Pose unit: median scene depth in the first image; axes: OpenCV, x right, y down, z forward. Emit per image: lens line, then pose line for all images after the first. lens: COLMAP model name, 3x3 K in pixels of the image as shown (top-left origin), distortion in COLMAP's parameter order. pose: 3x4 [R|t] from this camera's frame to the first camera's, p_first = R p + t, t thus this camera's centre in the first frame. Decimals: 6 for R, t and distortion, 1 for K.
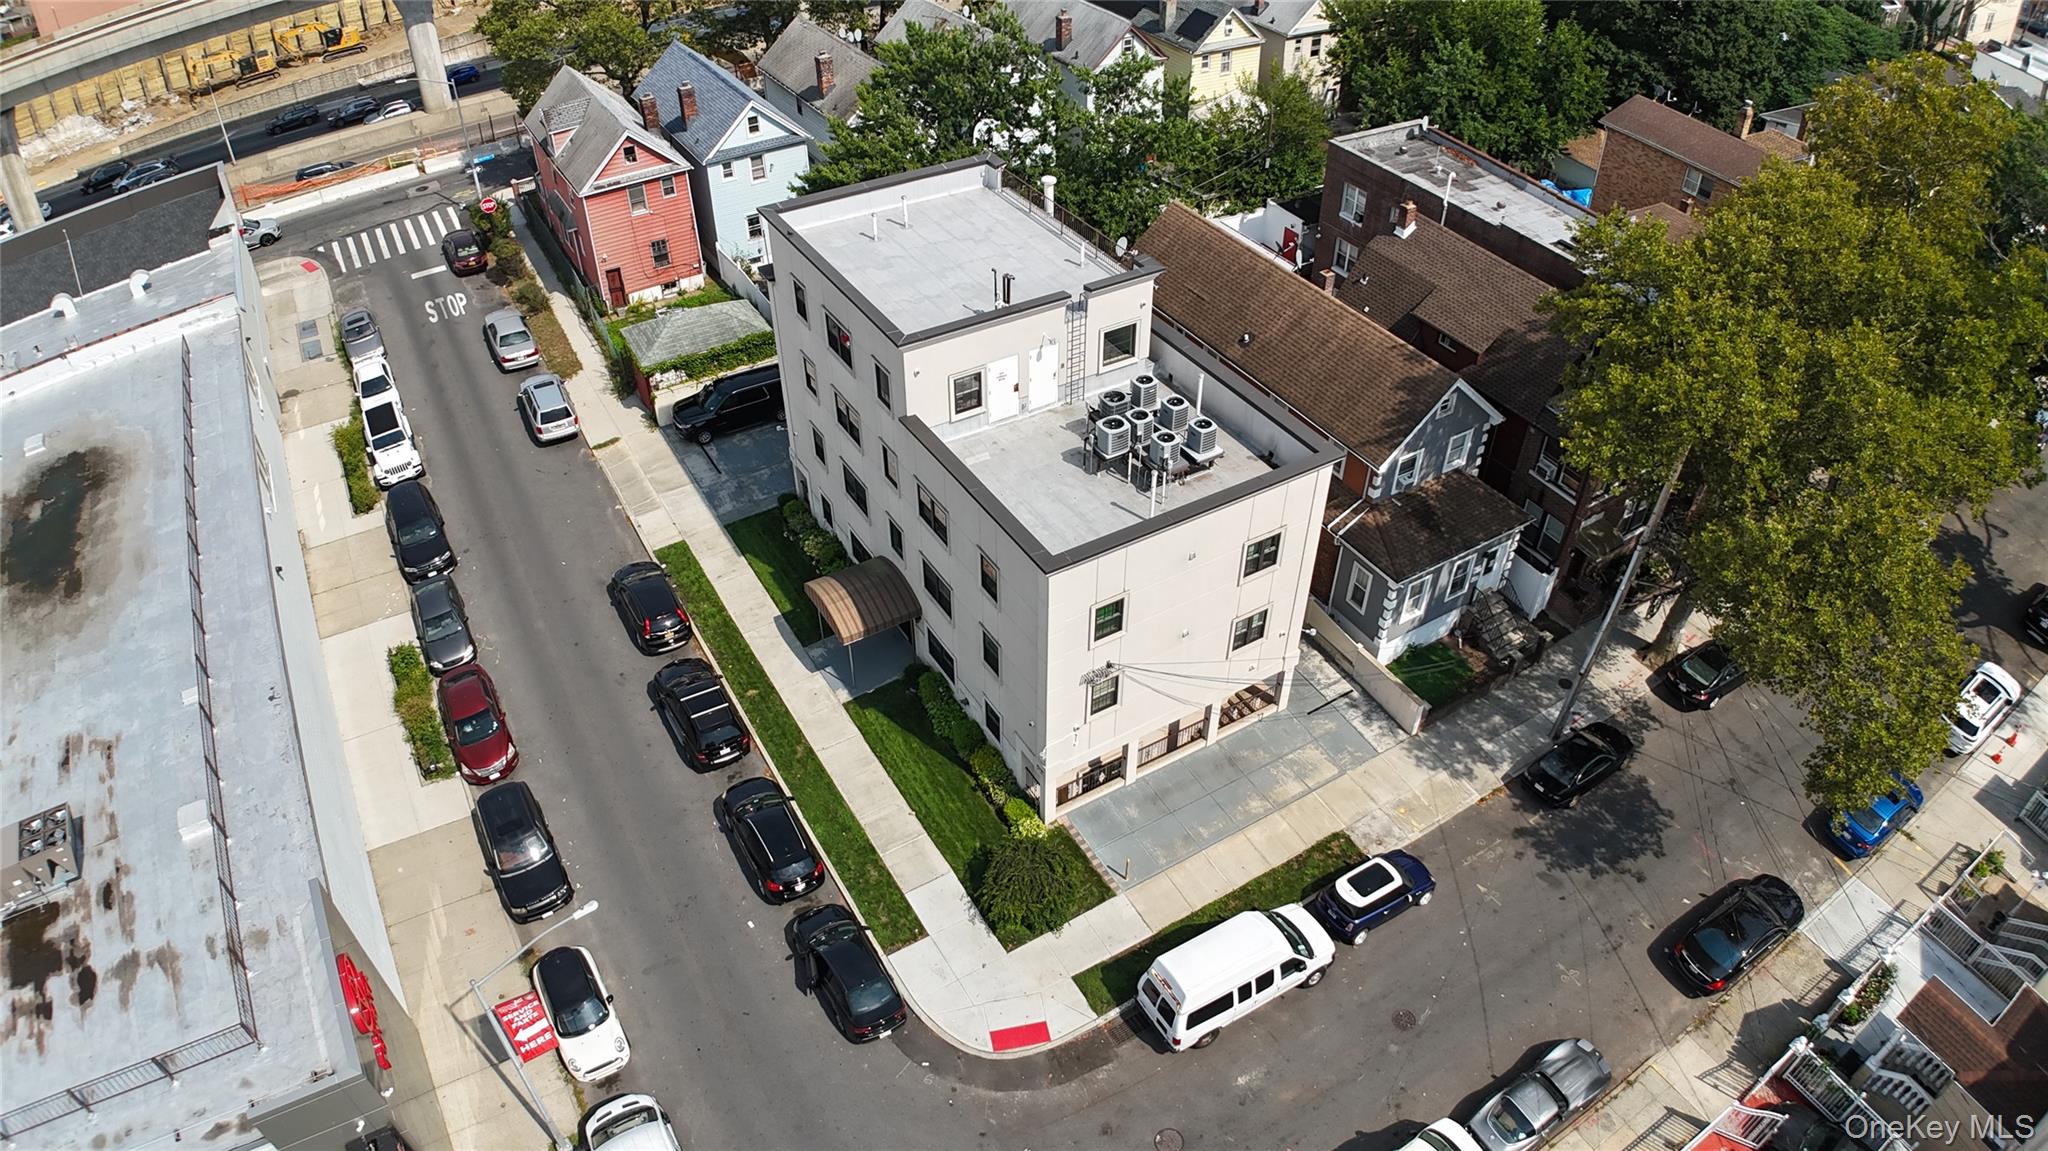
lens RADIAL K [[1266.2, 0, 1024.0], [0, 1266.2, 575.5], [0, 0, 1]] dist [-0.194824, 0.028882]
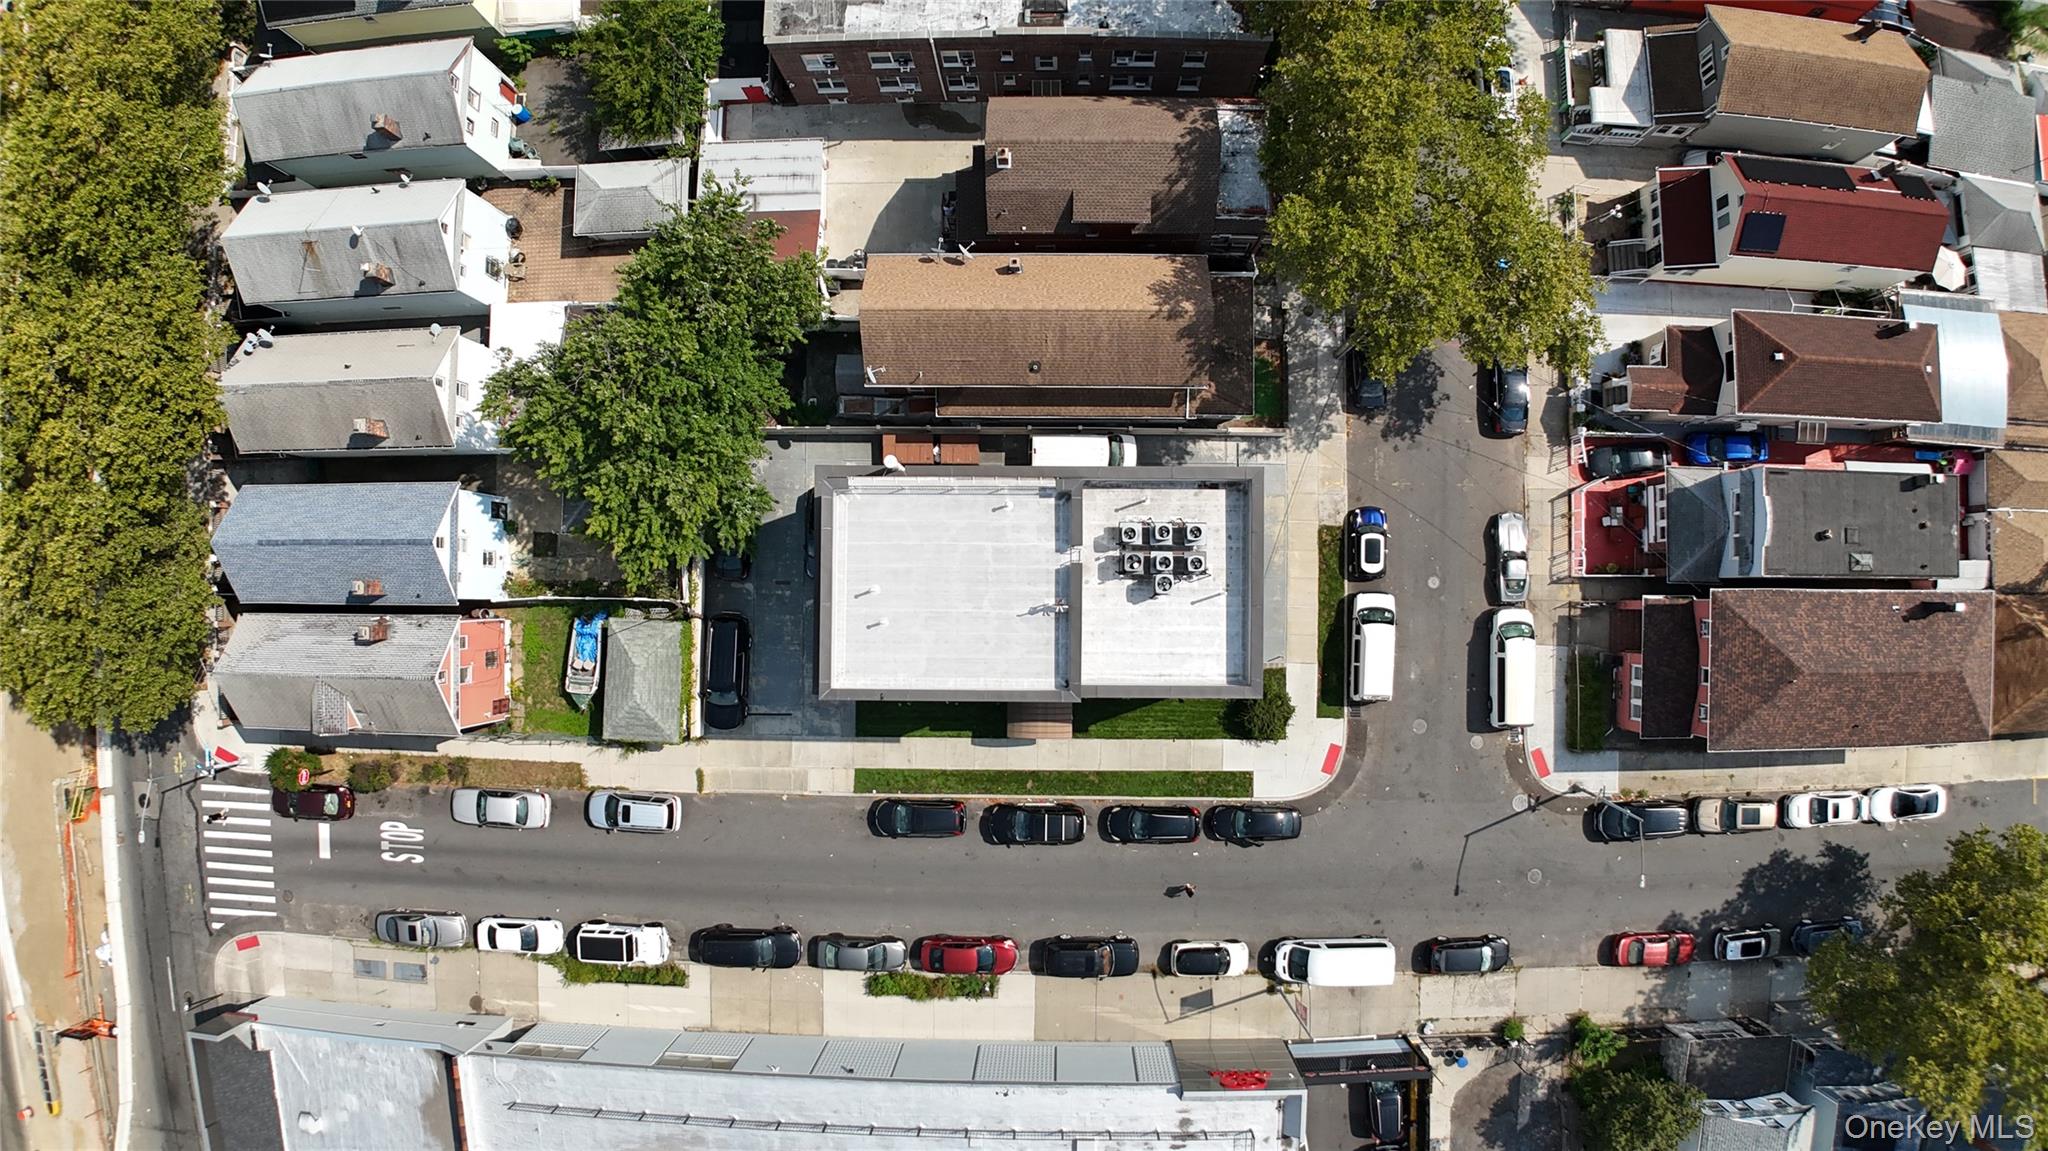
lens RADIAL K [[1266.2, 0, 1024.0], [0, 1266.2, 575.5], [0, 0, 1]] dist [-0.194824, 0.028882]
pose [[0.517900, -0.855404, -0.007904, 0.007324], [0.580608, 0.344711, 0.737611, -1.163116], [-0.628231, -0.386598, 0.675180, 0.084945]]
